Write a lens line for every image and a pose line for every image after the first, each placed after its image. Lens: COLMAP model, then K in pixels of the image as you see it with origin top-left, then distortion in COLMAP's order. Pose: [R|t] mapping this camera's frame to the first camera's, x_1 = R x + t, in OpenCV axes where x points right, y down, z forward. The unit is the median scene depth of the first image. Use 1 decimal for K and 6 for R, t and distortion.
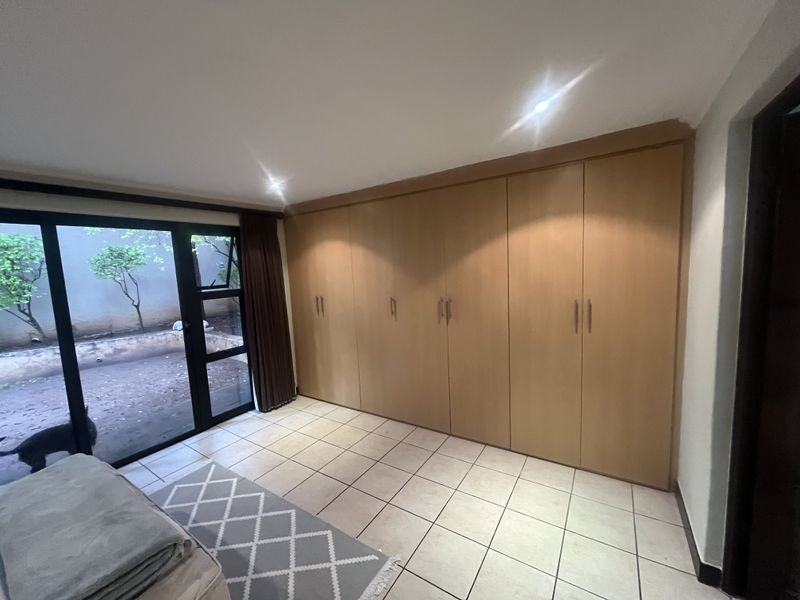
lens RADIAL K [[323.3, 0, 399.5], [0, 323.3, 298.8], [0, 0, 1]] dist [-0.002025, -0.000239]
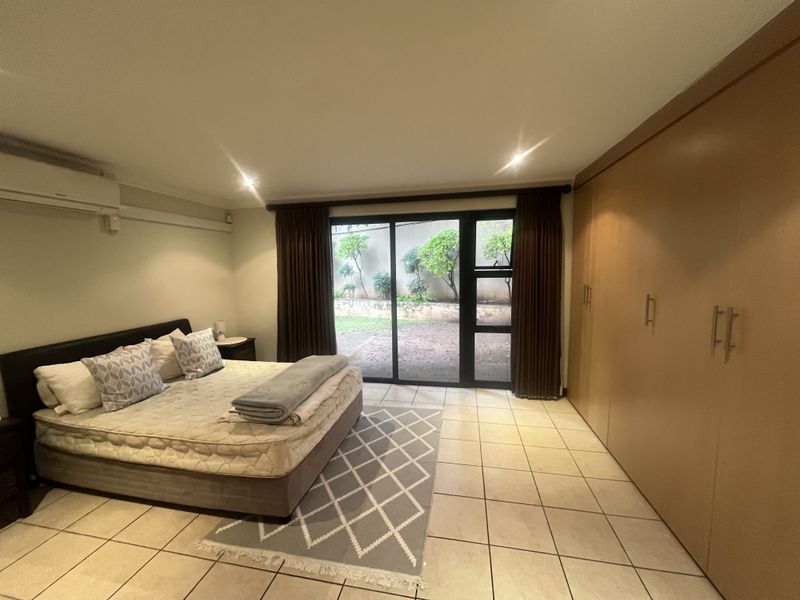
lens RADIAL K [[323.3, 0, 400.1], [0, 323.3, 299.8], [0, 0, 1]] dist [-0.002025, -0.000239]
pose [[0.369816, 0.136175, -0.919071, 0.411447], [-0.093059, 0.989655, 0.109188, -0.020705], [0.924433, 0.045148, 0.378663, 0.369026]]
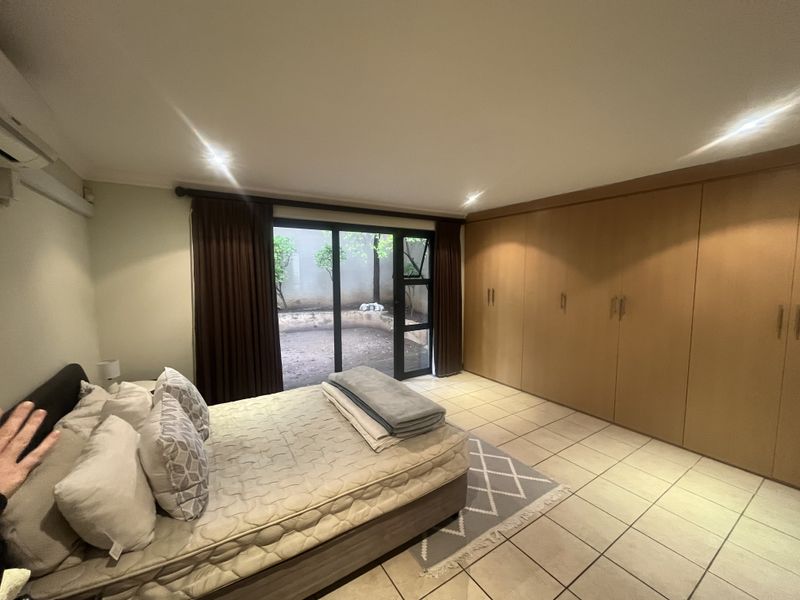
lens RADIAL K [[323.3, 0, 399.8], [0, 323.3, 299.6], [0, 0, 1]] dist [-0.002025, -0.000239]
pose [[0.914424, 0.080558, -0.396660, -0.106226], [-0.081839, 0.996551, 0.013725, 0.056854], [0.396398, 0.019912, 0.917863, -0.299991]]
